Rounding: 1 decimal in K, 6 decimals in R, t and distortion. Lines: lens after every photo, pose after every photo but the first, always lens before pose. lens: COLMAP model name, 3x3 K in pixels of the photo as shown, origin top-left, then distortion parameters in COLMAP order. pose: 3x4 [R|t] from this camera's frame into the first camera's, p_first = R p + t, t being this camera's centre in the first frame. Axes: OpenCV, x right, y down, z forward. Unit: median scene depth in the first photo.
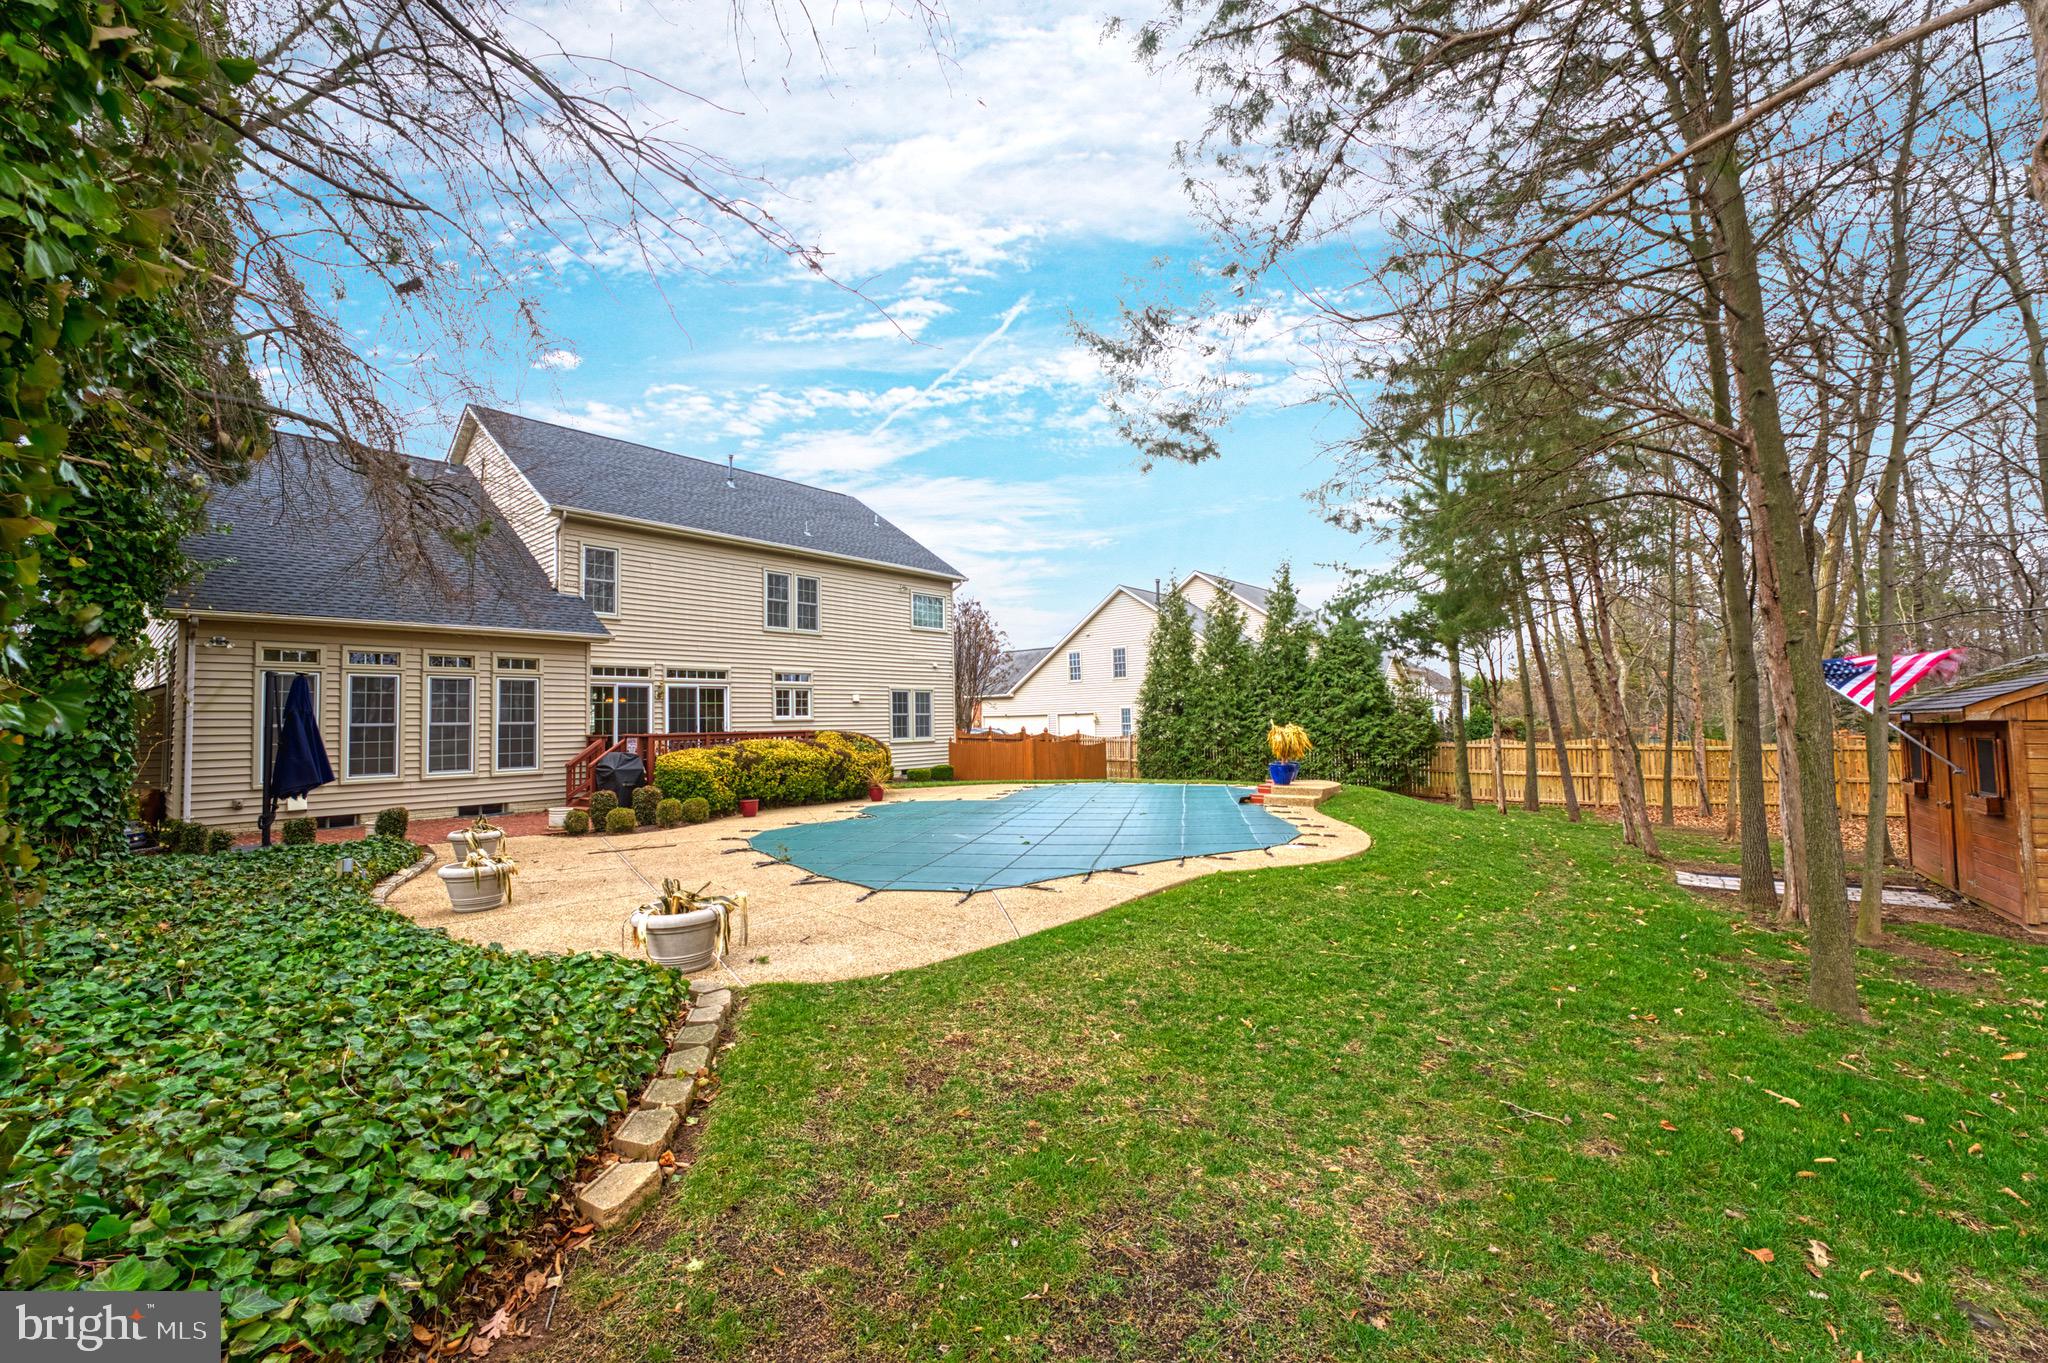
lens RADIAL K [[810.8, 0, 1018.3], [0, 810.8, 662.2], [0, 0, 1]] dist [-0.015063, 0.000090]
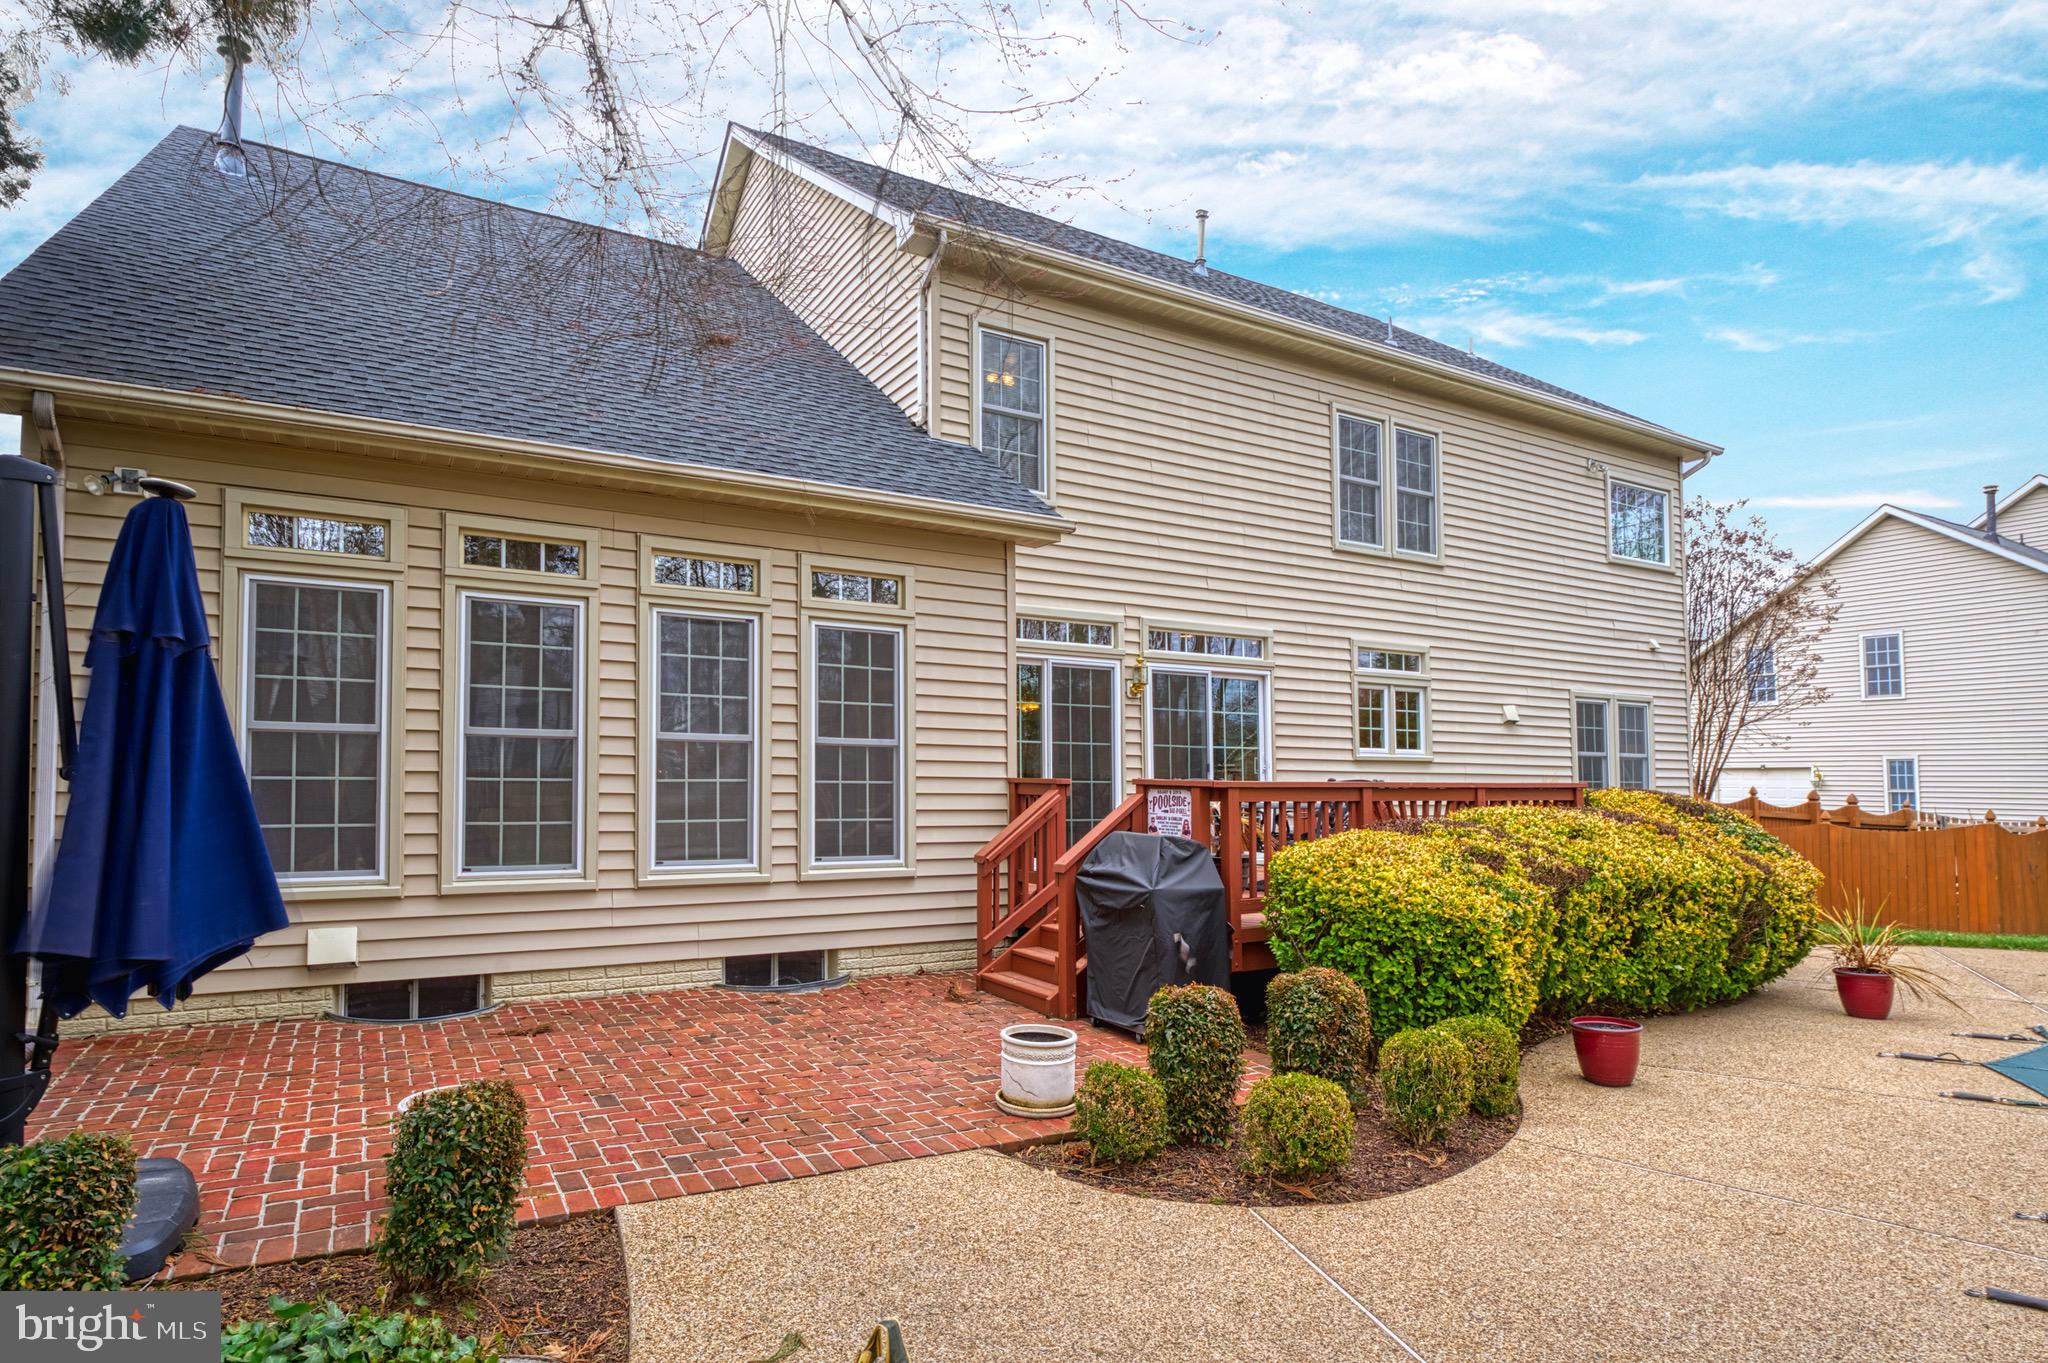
lens RADIAL K [[1080.1, 0, 1015.4], [0, 1080.1, 729.5], [0, 0, 1]] dist [0.000025, 0.000218]
pose [[0.941391, 0.014172, -0.337019, -0.301756], [-0.003772, 0.999497, 0.031494, 0.042451], [0.337296, -0.028377, 0.940971, 0.433895]]
